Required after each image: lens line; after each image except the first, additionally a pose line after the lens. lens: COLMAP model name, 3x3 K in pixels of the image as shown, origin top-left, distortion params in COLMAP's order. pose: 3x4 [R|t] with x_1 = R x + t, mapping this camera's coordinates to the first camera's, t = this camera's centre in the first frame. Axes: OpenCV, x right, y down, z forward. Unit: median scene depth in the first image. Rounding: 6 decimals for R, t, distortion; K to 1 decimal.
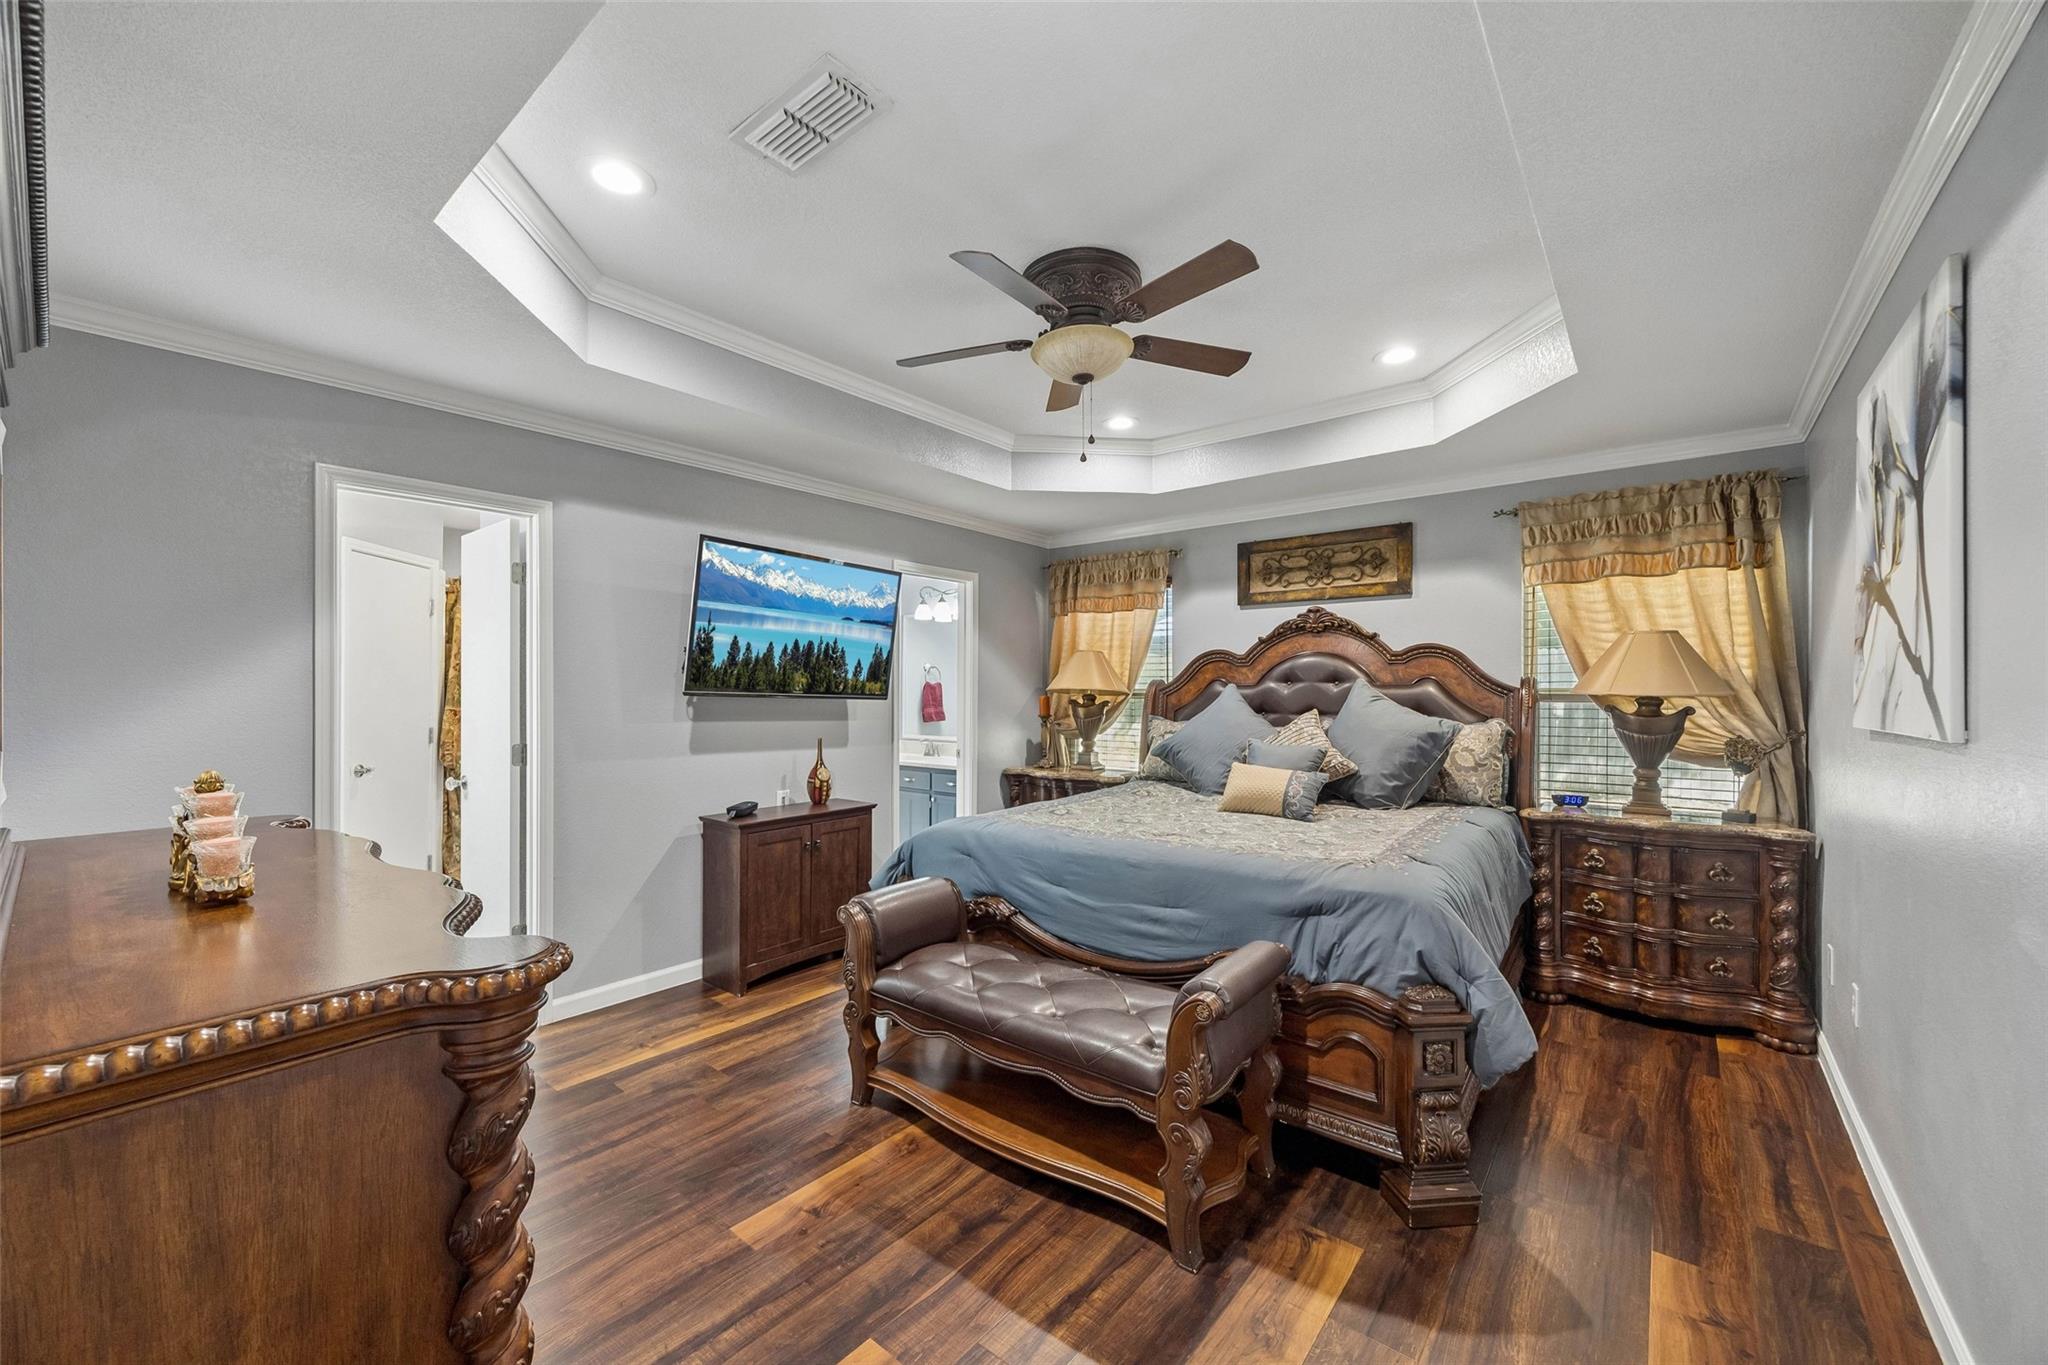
lens RADIAL K [[785.7, 0, 1018.4], [0, 785.7, 694.5], [0, 0, 1]] dist [-0.006352, 0.000740]
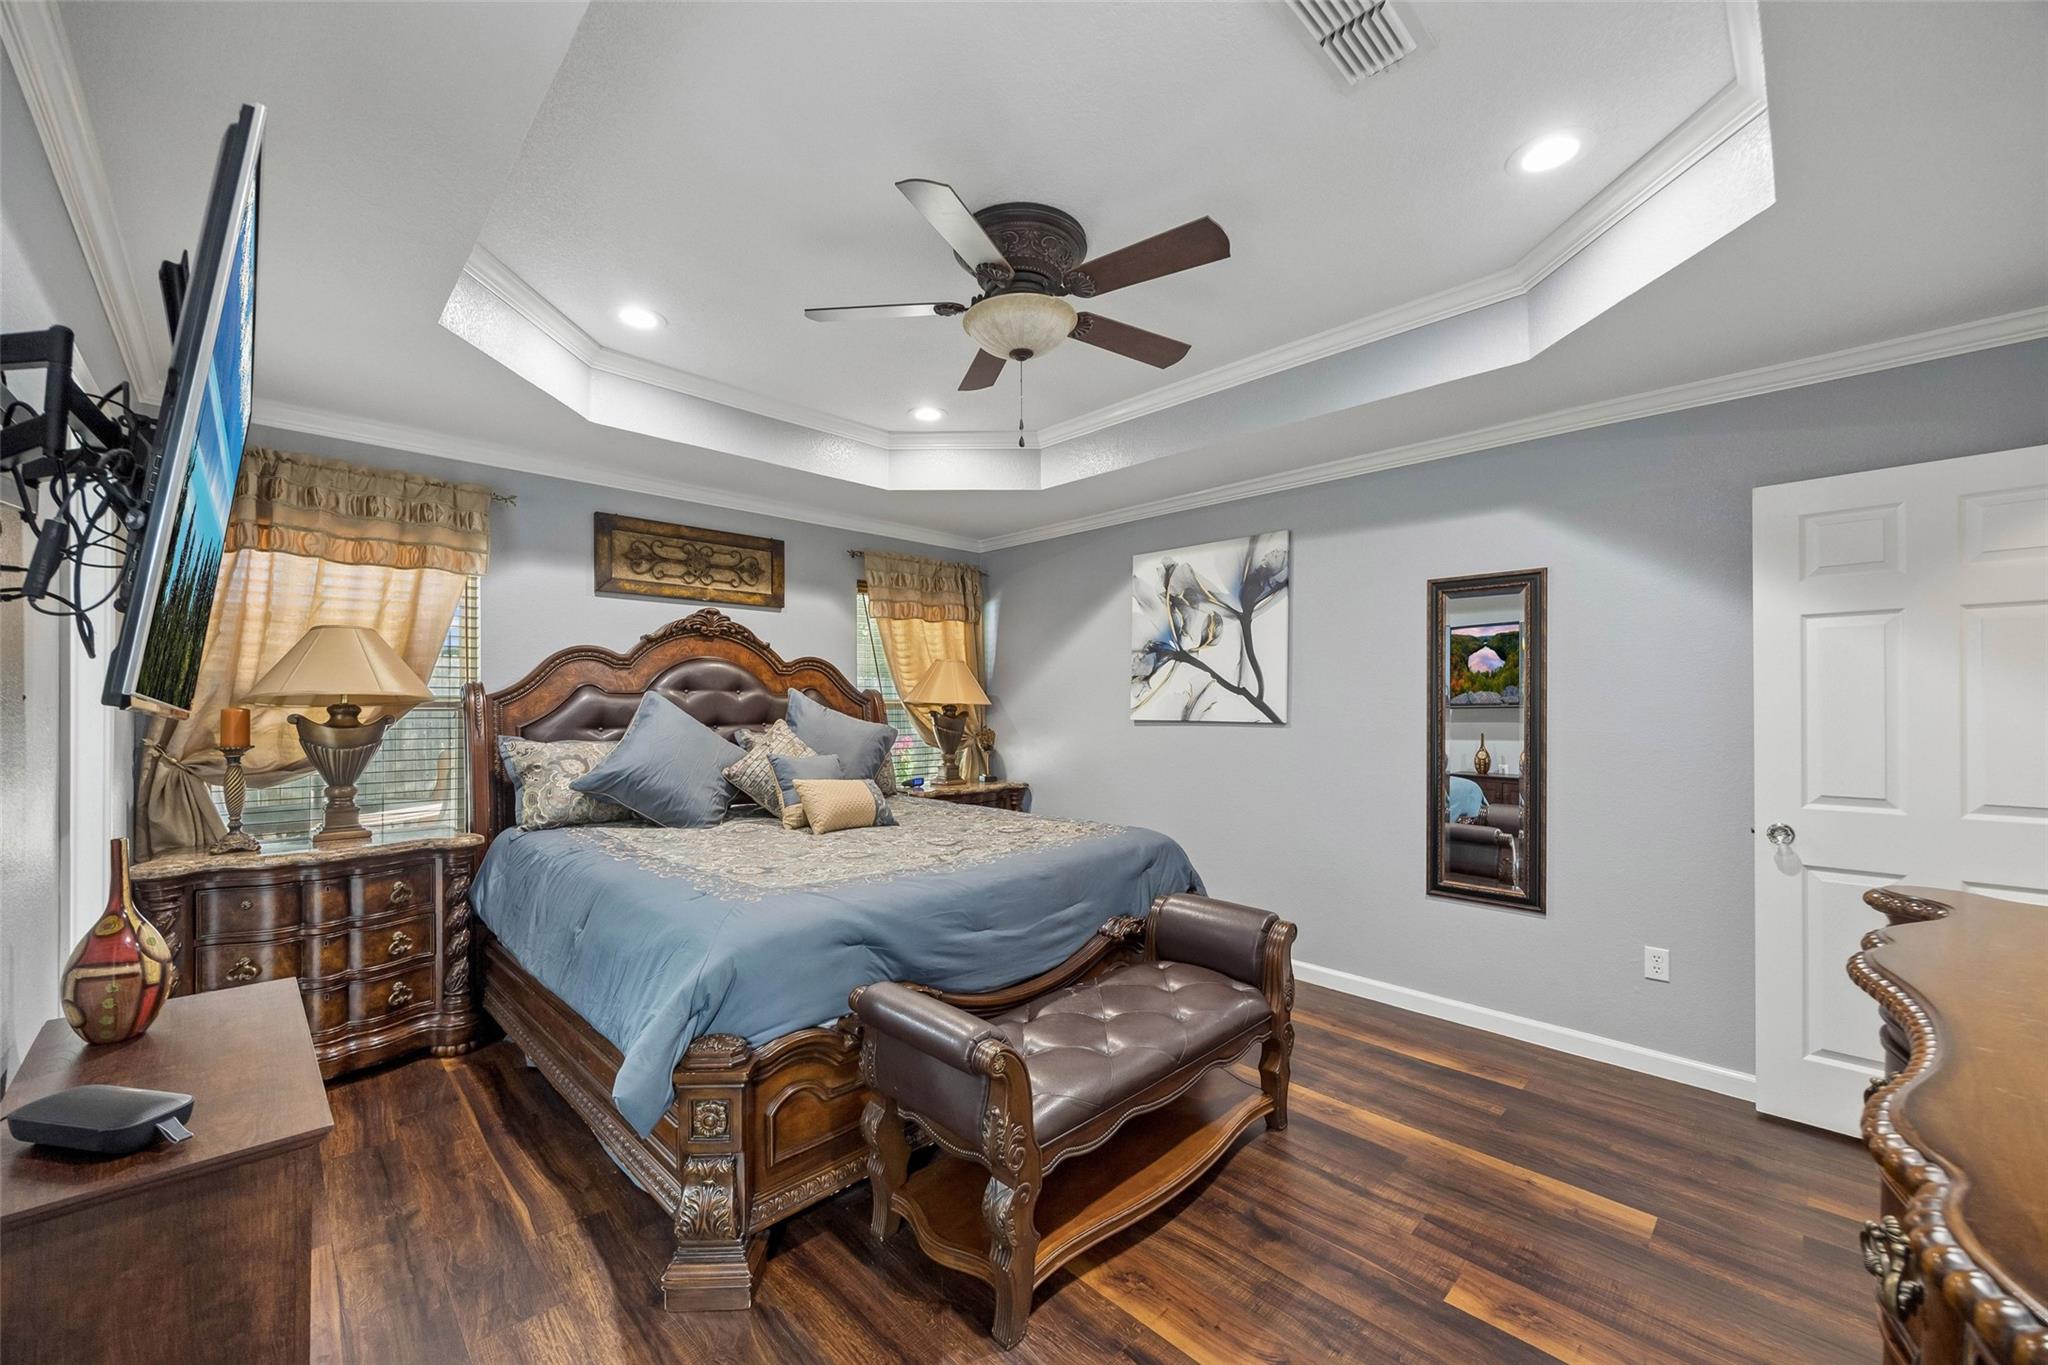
lens RADIAL K [[785.7, 0, 1021.7], [0, 785.7, 695.6], [0, 0, 1]] dist [-0.006352, 0.000740]
pose [[0.114295, 0.012139, 0.993373, -0.519759], [0.007225, 0.999889, -0.013050, 0.005202], [-0.993421, 0.008669, 0.114195, 0.569423]]
